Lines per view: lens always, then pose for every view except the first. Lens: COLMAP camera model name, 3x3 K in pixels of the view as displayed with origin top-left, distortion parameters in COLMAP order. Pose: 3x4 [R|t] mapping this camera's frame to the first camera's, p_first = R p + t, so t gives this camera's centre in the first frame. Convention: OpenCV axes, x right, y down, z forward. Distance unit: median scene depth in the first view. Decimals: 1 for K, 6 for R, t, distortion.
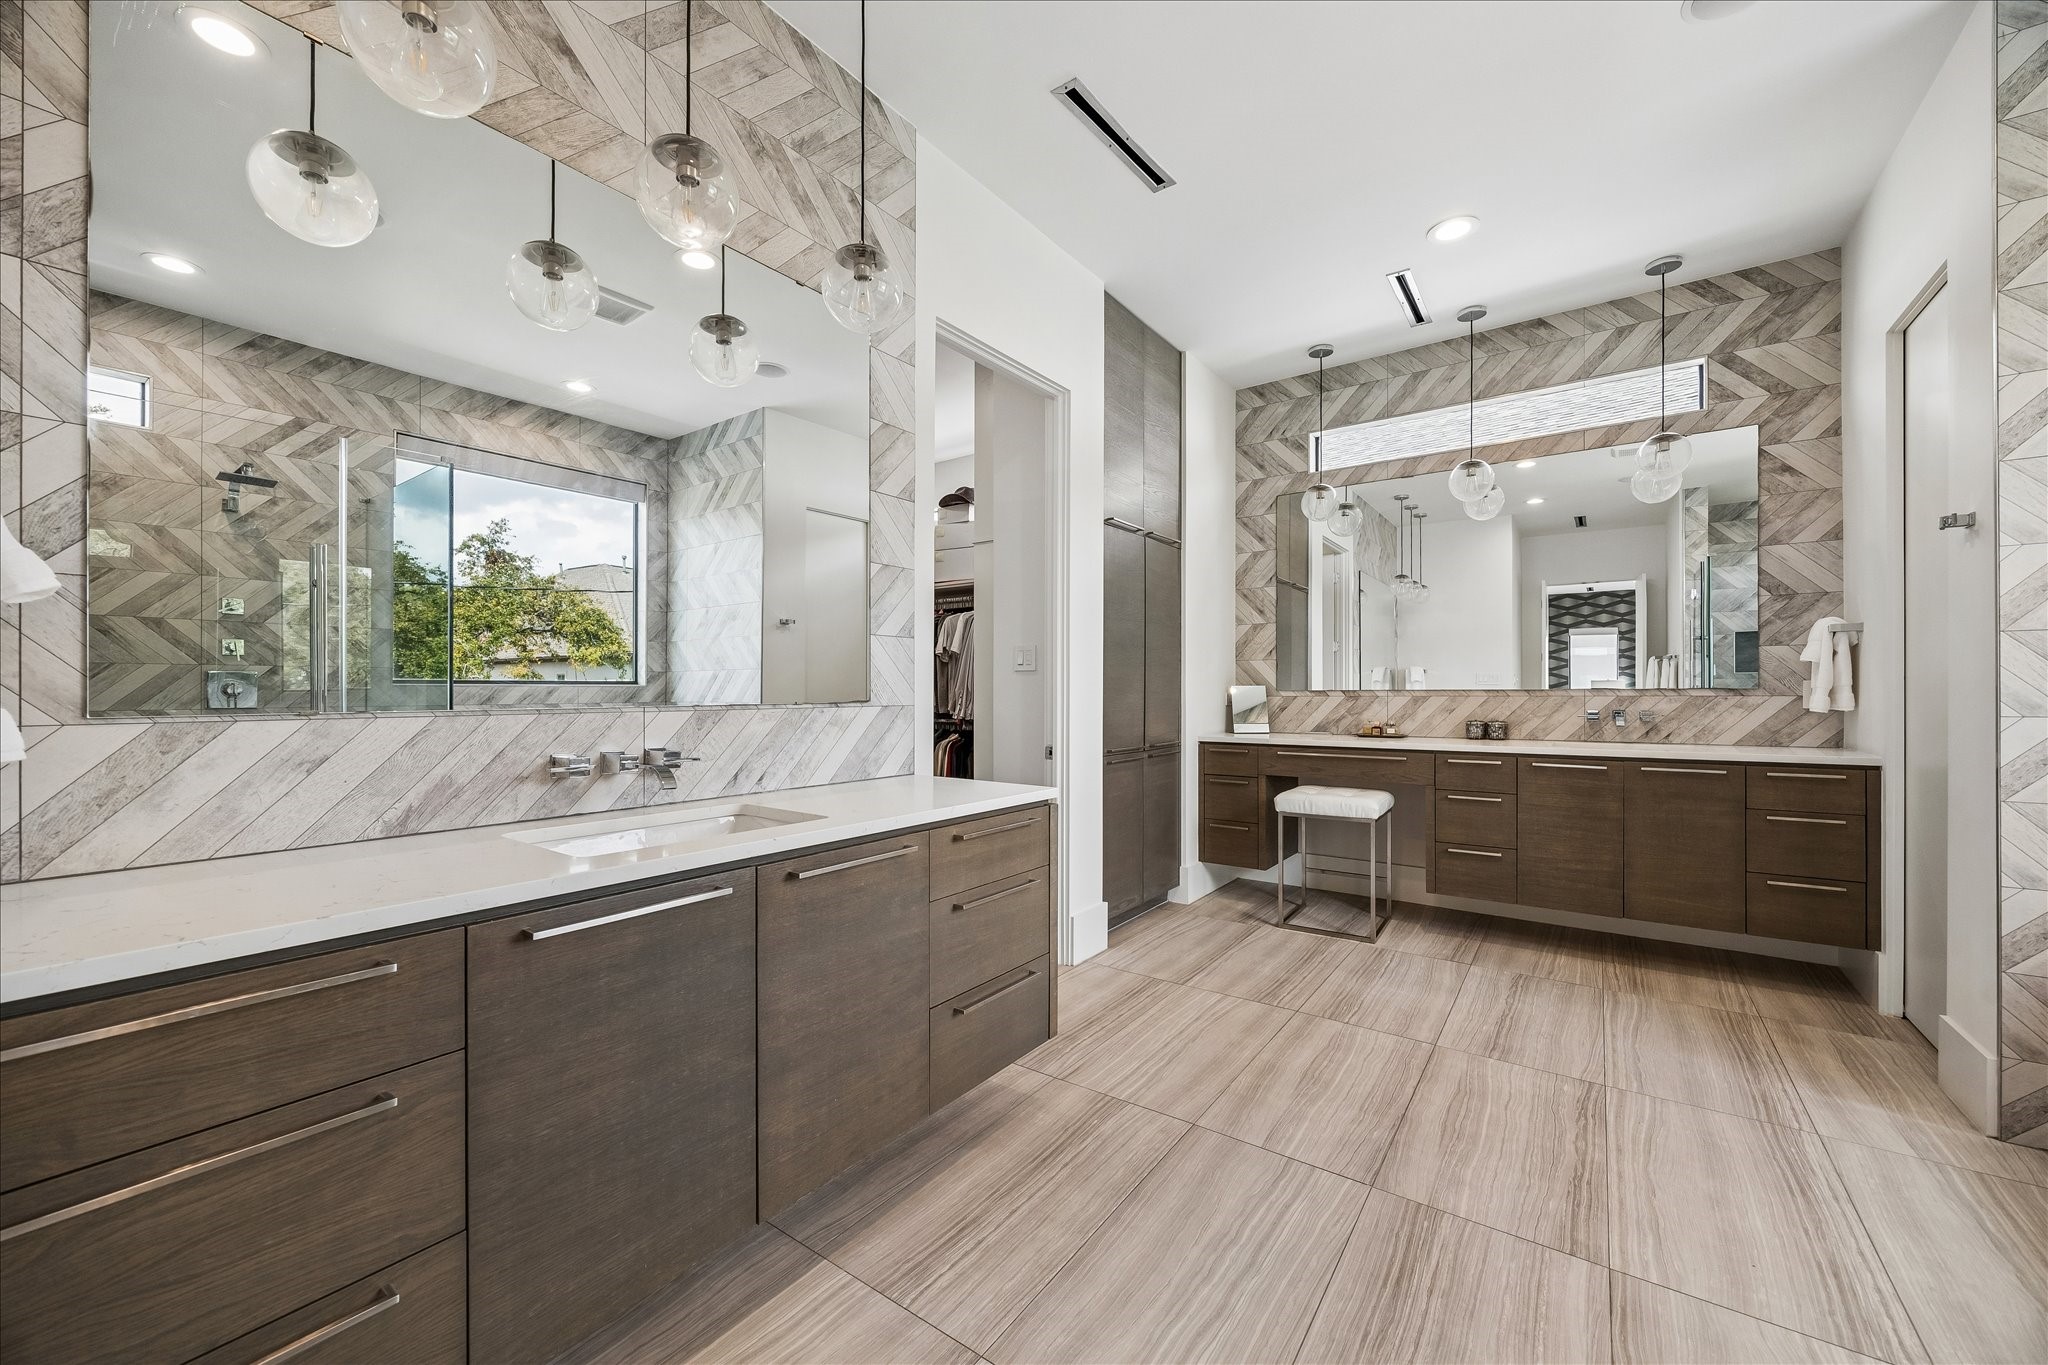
lens RADIAL K [[783.6, 0, 1027.0], [0, 783.6, 693.4], [0, 0, 1]] dist [0.002492, -0.000014]
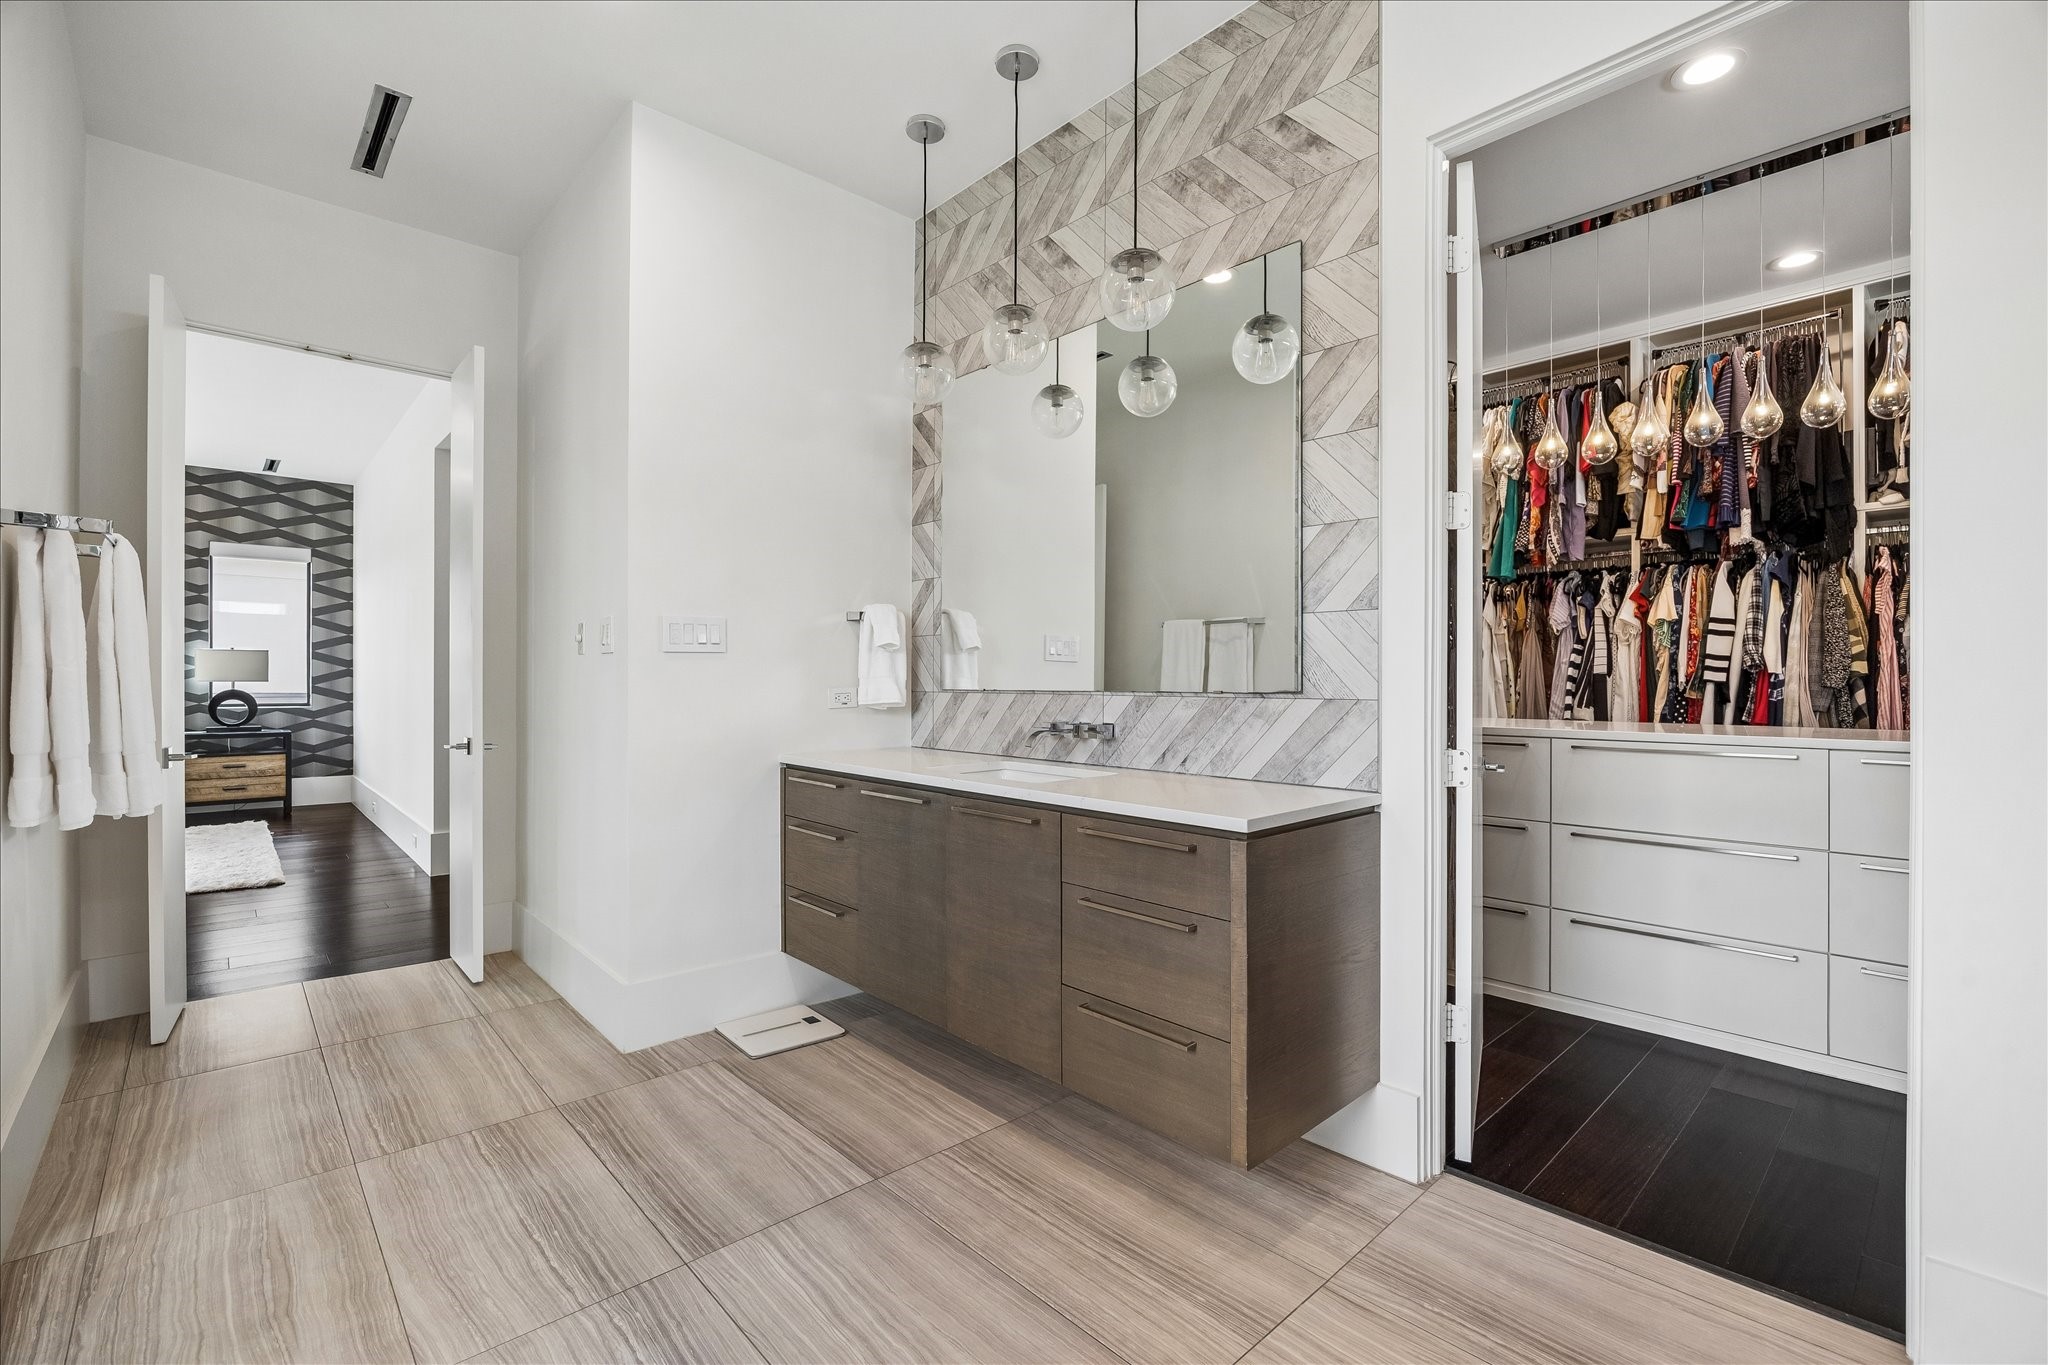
lens RADIAL K [[890.6, 0, 1027.4], [0, 890.6, 675.3], [0, 0, 1]] dist [-0.005124, 0.000091]
pose [[-0.191507, 0.000724, -0.981491, 0.900961], [-0.000206, 1.000000, 0.000778, -0.010788], [0.981491, 0.000351, -0.191507, 1.008029]]
